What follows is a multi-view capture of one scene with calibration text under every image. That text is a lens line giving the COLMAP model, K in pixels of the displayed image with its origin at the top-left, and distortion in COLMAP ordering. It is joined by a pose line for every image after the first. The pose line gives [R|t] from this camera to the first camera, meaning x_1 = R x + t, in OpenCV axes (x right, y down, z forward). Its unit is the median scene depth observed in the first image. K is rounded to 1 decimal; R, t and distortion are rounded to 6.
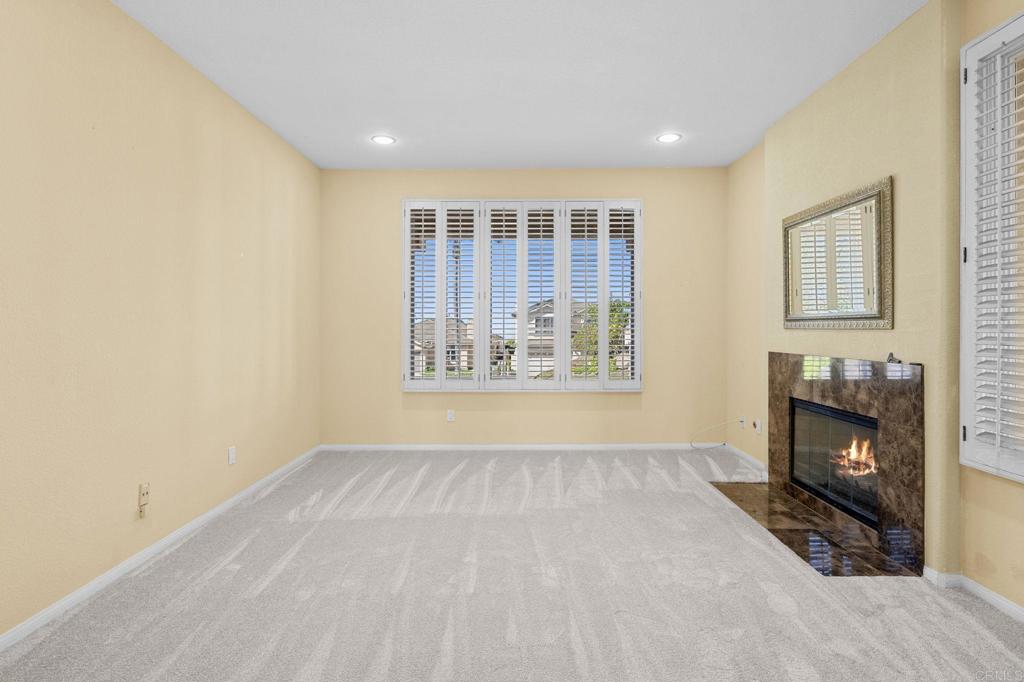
lens RADIAL K [[512.5, 0, 512.0], [0, 512.5, 341.0], [0, 0, 1]] dist [-0.000797, 0.000263]
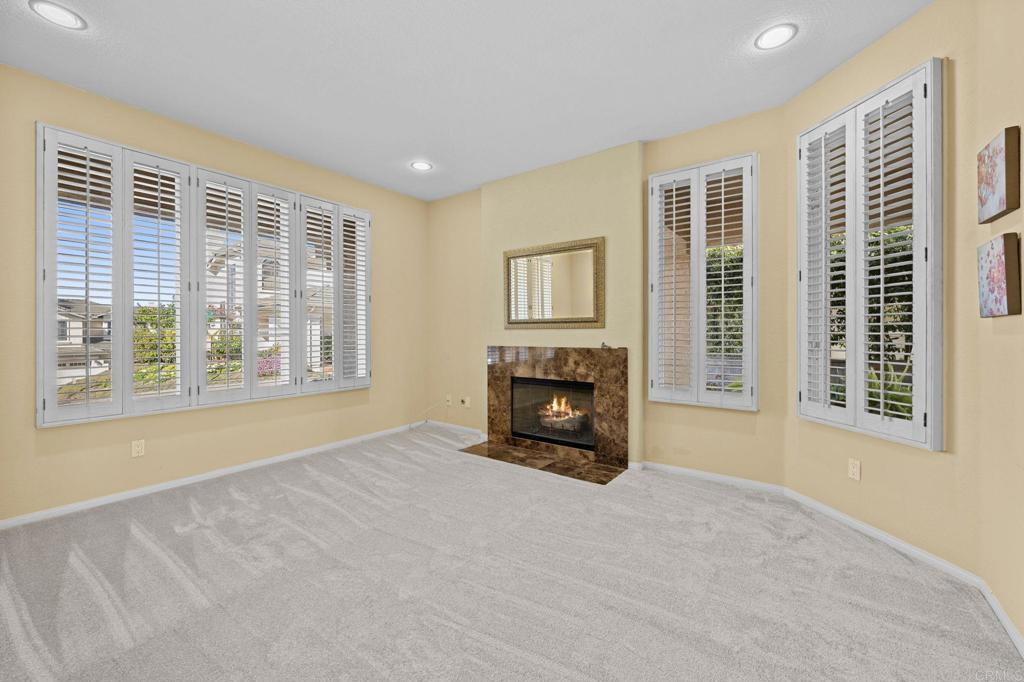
lens RADIAL K [[408.3, 0, 512.0], [0, 408.3, 341.0], [0, 0, 1]] dist [-0.000334, -0.000096]
pose [[0.613318, -0.029171, 0.789298, -0.417003], [0.031442, 0.999427, 0.012506, -0.005932], [-0.789210, 0.017147, 0.613884, 0.347998]]
